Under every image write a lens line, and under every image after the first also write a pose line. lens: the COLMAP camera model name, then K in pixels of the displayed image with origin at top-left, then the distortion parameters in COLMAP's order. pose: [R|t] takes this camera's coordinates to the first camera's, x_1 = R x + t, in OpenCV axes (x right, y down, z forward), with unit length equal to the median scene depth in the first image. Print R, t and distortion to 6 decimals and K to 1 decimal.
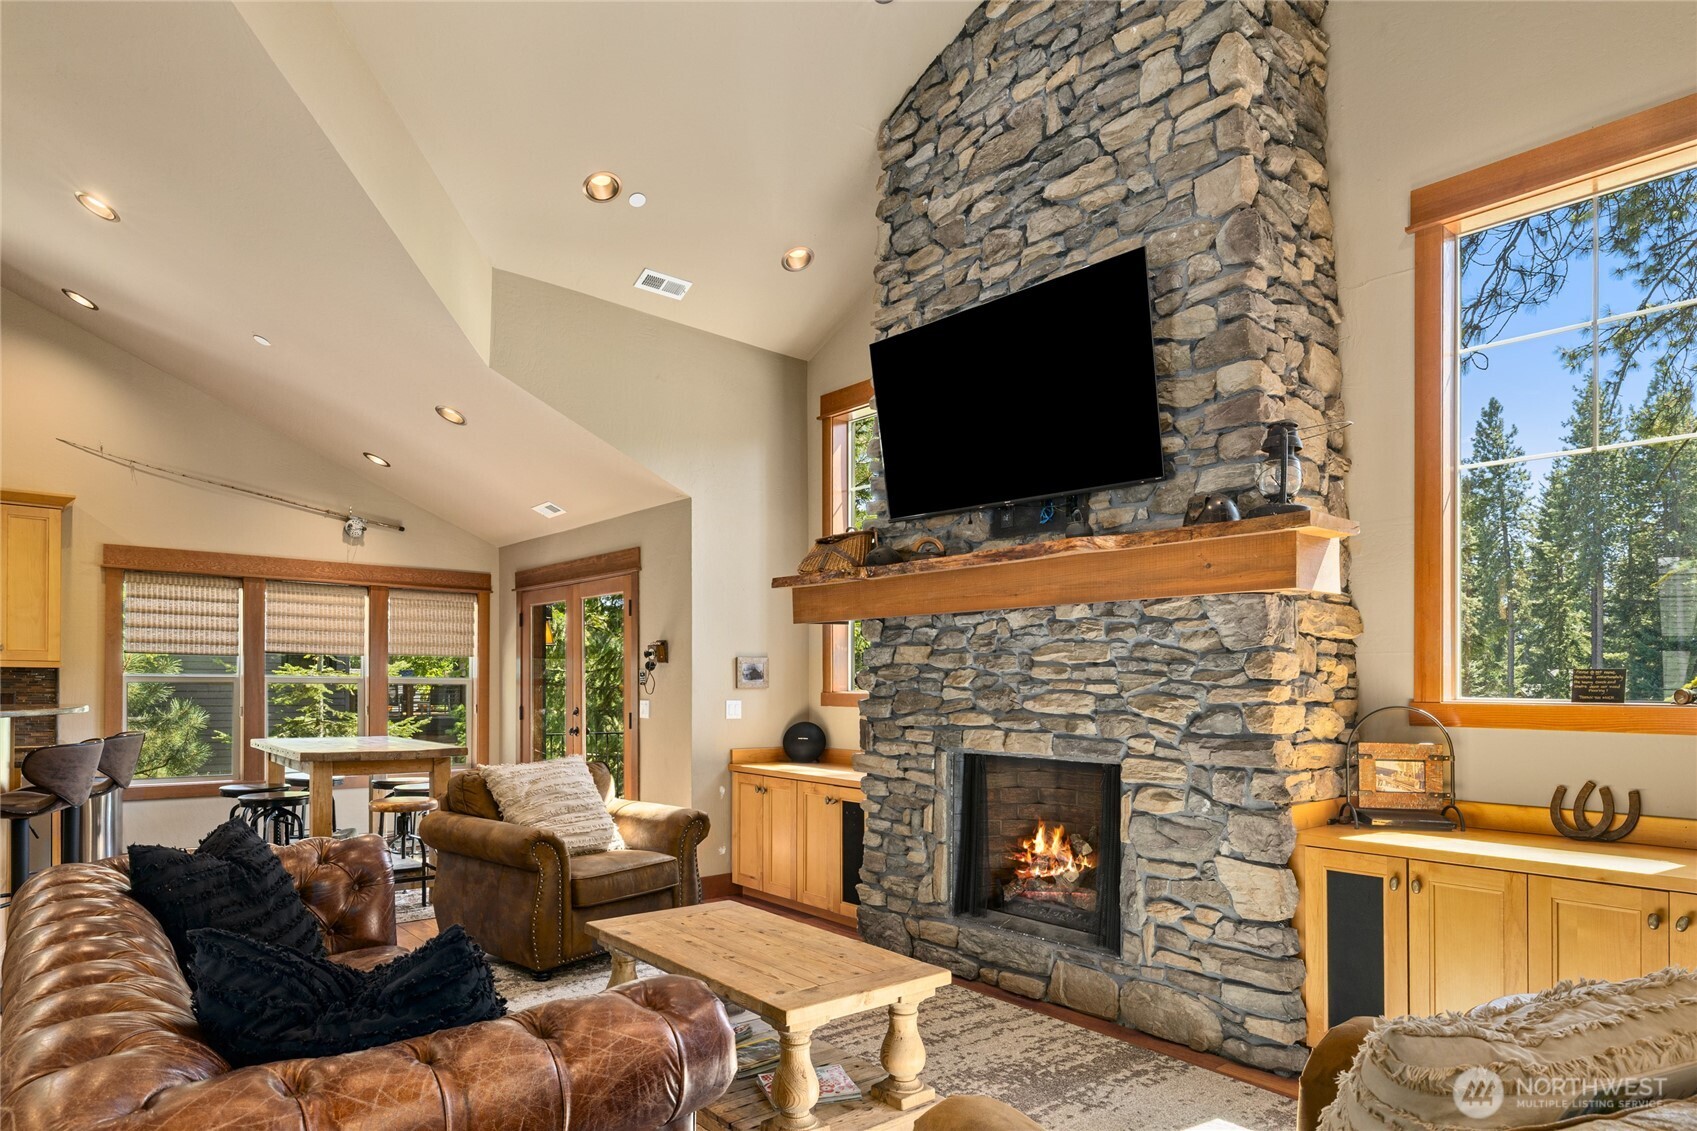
lens RADIAL K [[1000.5, 0, 846.8], [0, 1000.5, 677.3], [0, 0, 1]] dist [0.001634, 0.004979]
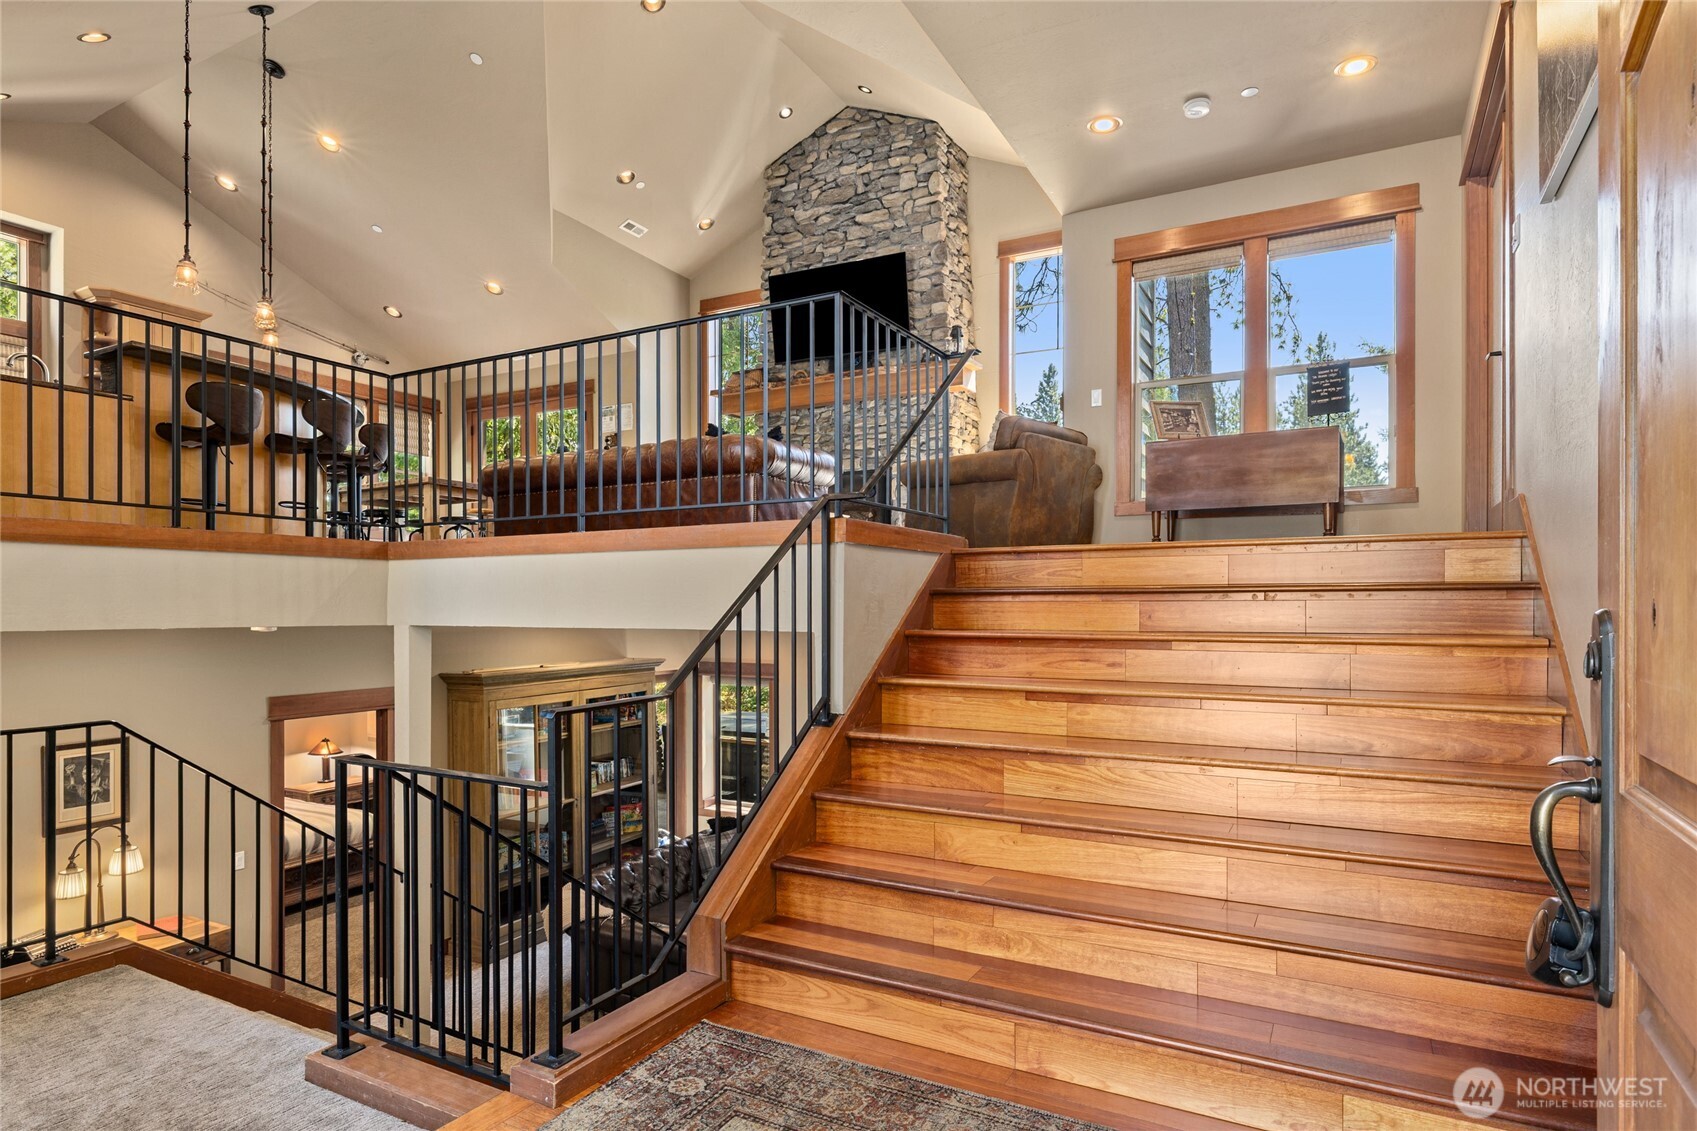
lens RADIAL K [[975.6, 0, 834.1], [0, 975.6, 627.3], [0, 0, 1]] dist [0.002644, 0.000281]
pose [[0.937572, -0.007878, 0.347701, -0.591382], [0.000473, 0.999771, 0.021379, 0.371580], [-0.347790, -0.019880, 0.937362, -1.013881]]
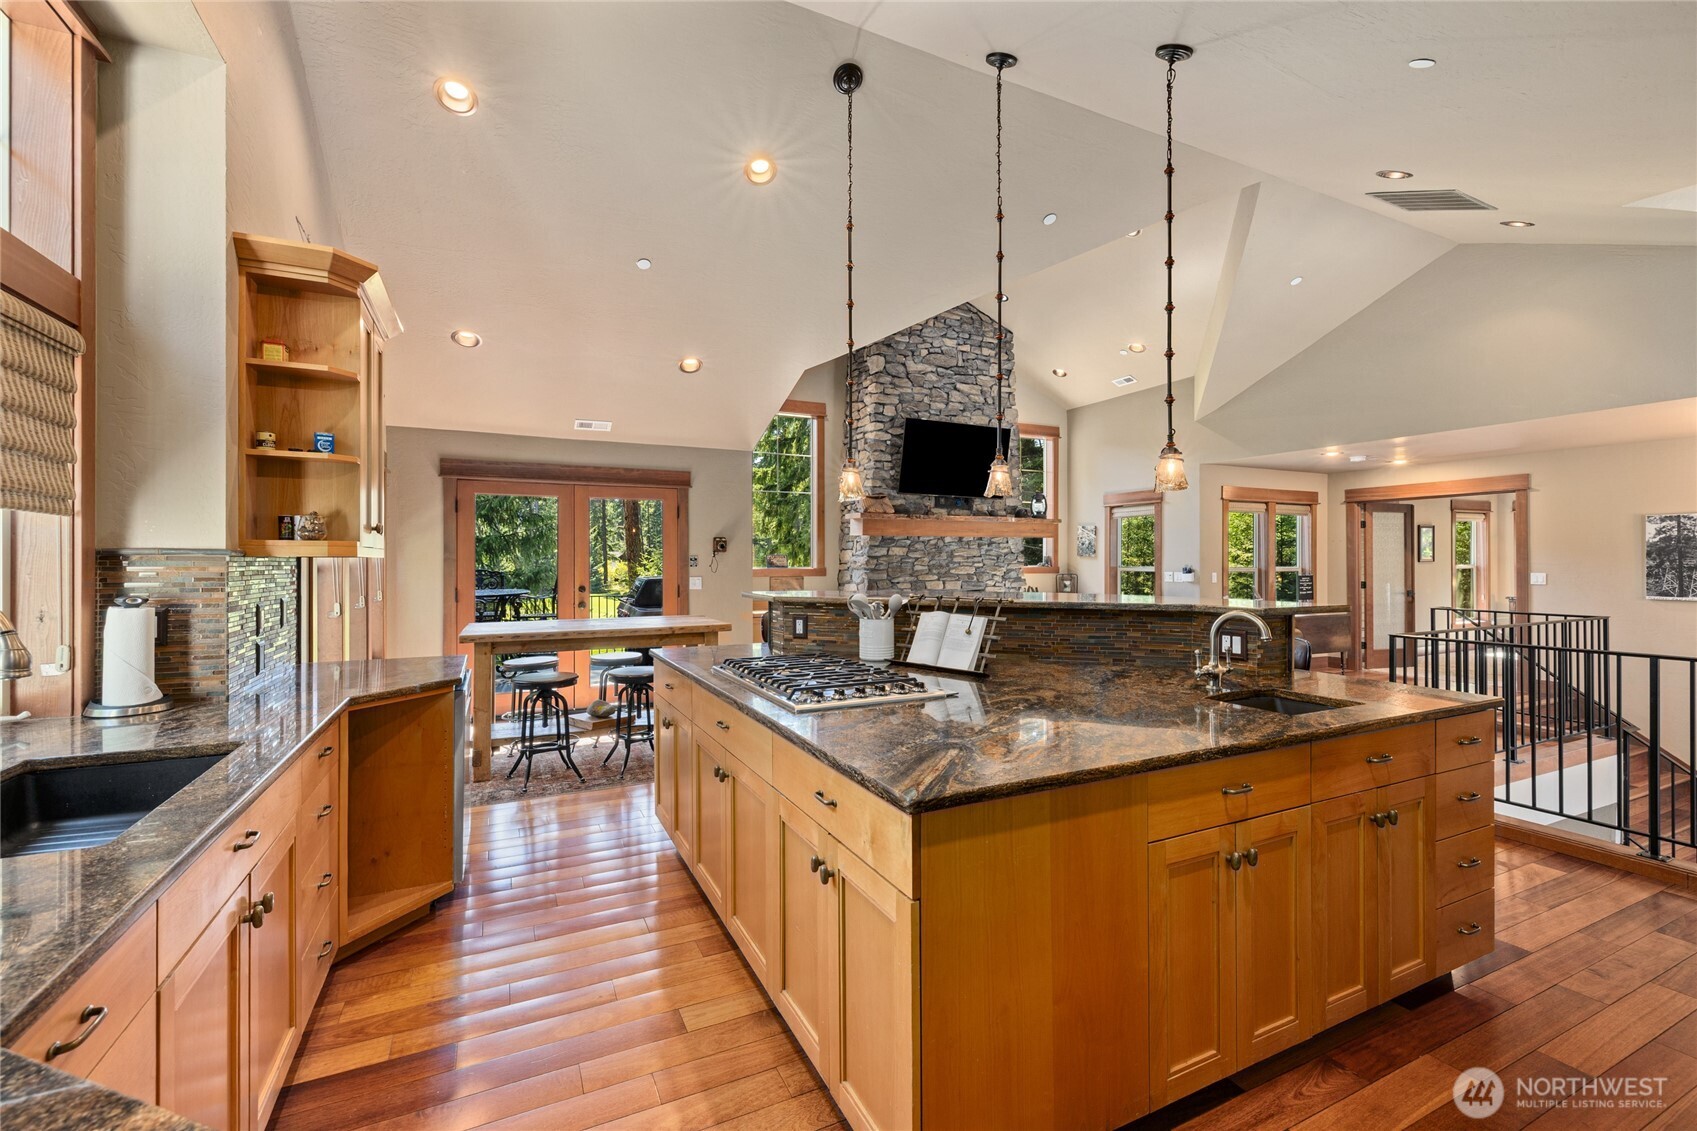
lens RADIAL K [[737.2, 0, 851.4], [0, 737.2, 566.5], [0, 0, 1]] dist [-0.018340, -0.000428]
pose [[0.241939, -0.008773, 0.970252, -1.755060], [-0.000548, 0.999958, 0.009178, -0.003099], [-0.970291, -0.002752, 0.241924, 0.750596]]
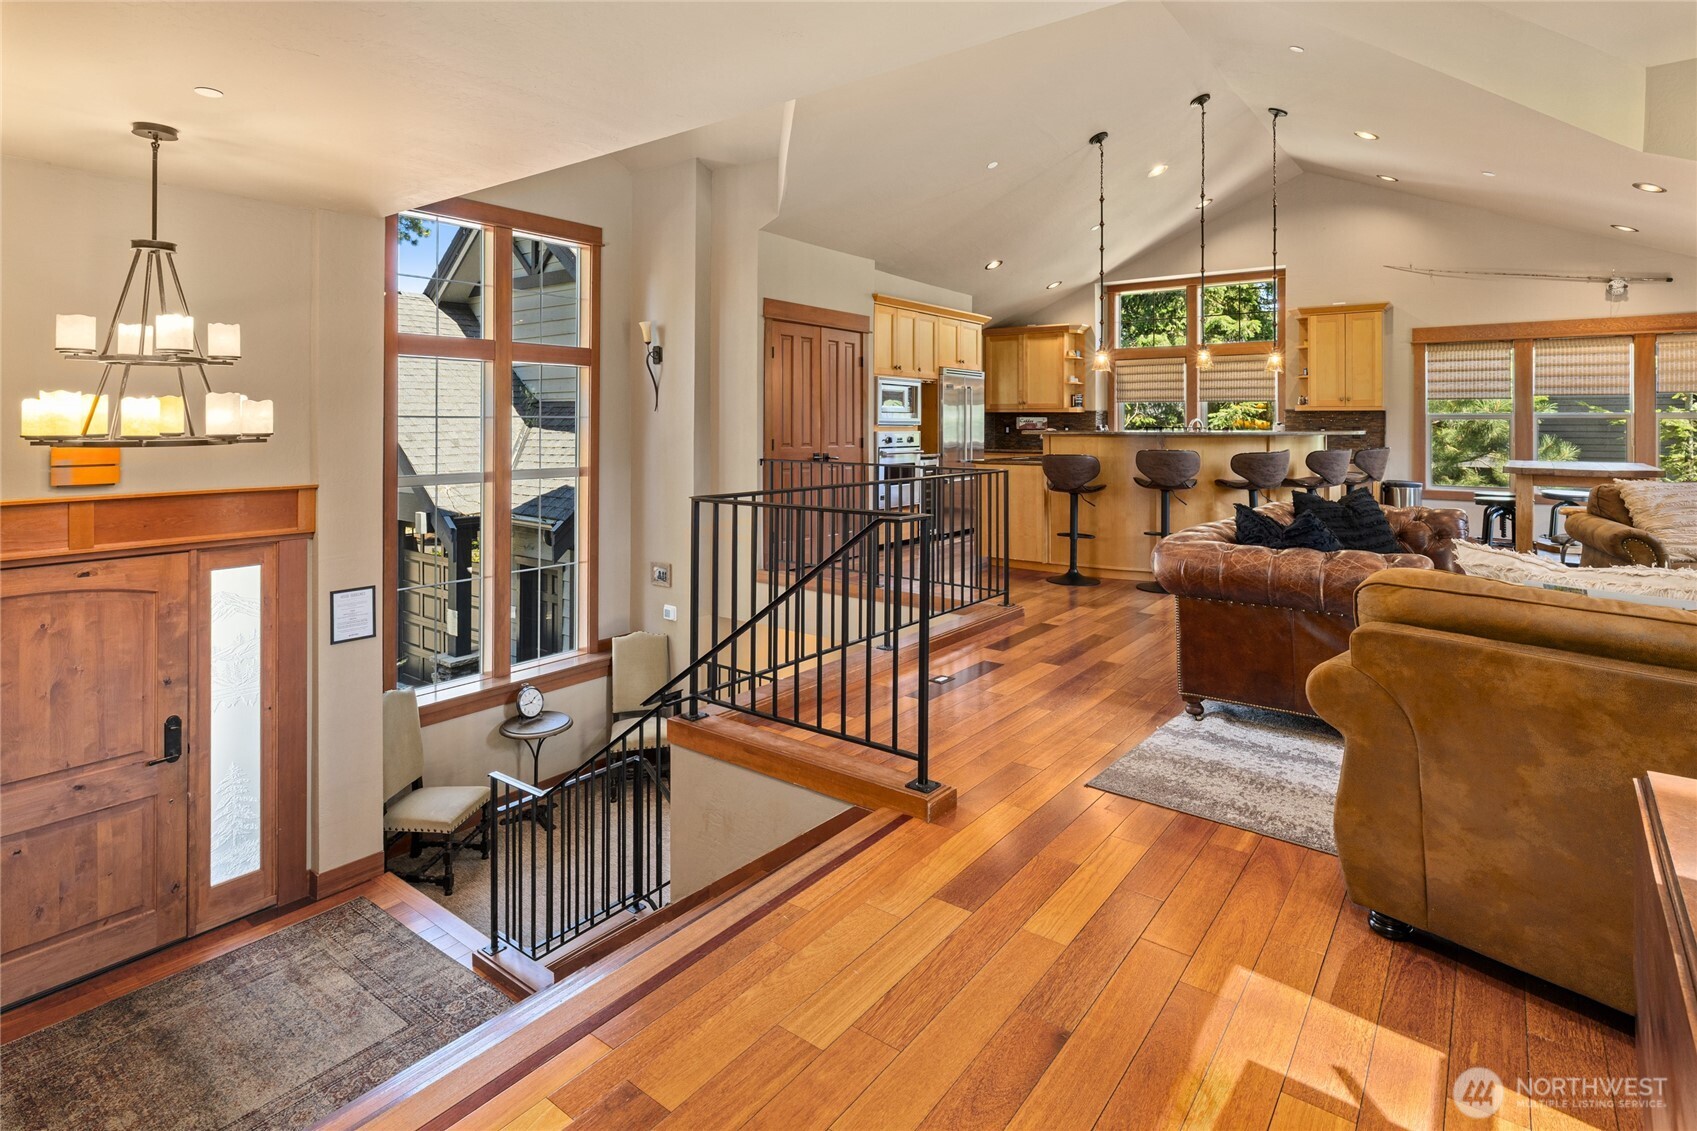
lens RADIAL K [[875.2, 0, 827.9], [0, 875.2, 410.2], [0, 0, 1]] dist [-0.000947, -0.001159]
pose [[0.207266, -0.021022, -0.978059, 0.536814], [0.004376, 0.999779, -0.020561, 0.021240], [0.978275, -0.000018, 0.207312, -0.200819]]
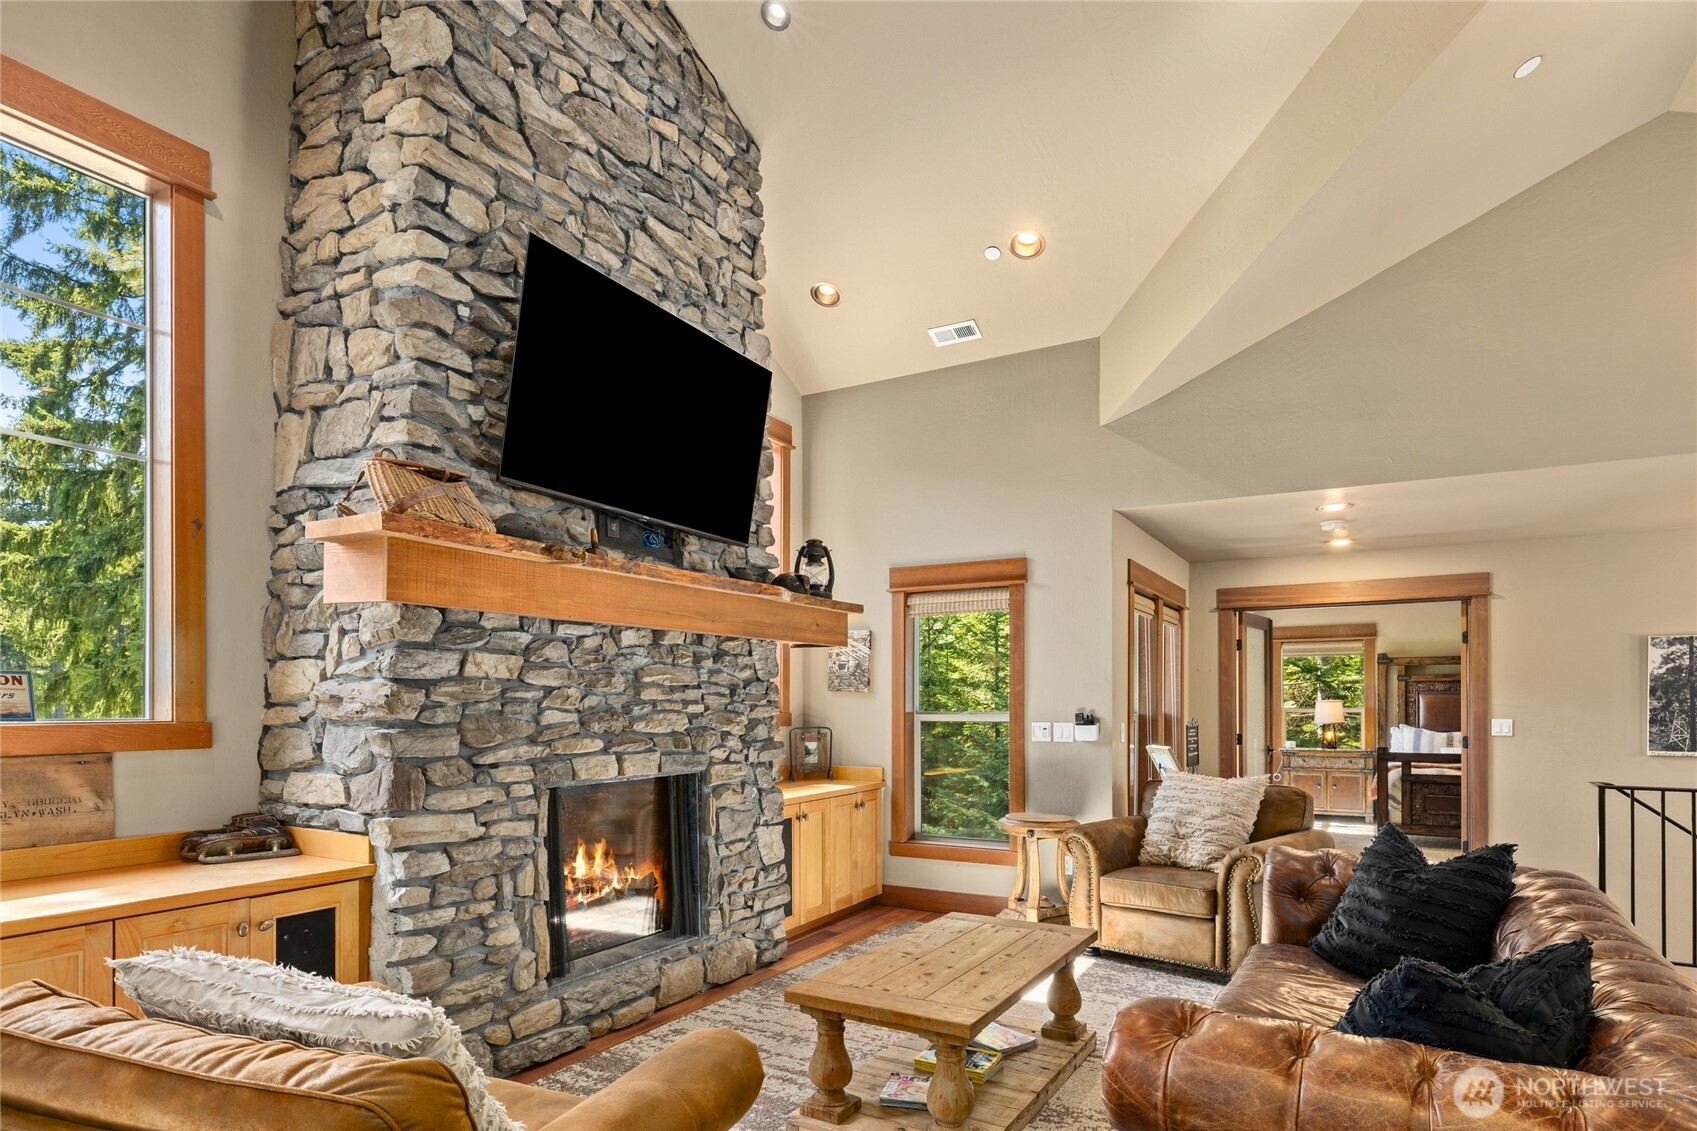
lens RADIAL K [[924.0, 0, 873.5], [0, 924.0, 710.8], [0, 0, 1]] dist [-0.001571, -0.000927]
pose [[-0.357047, -0.007537, 0.934056, -0.724303], [-0.002198, 0.999971, 0.007229, 0.005485], [-0.934084, 0.000528, -0.357053, 1.065420]]
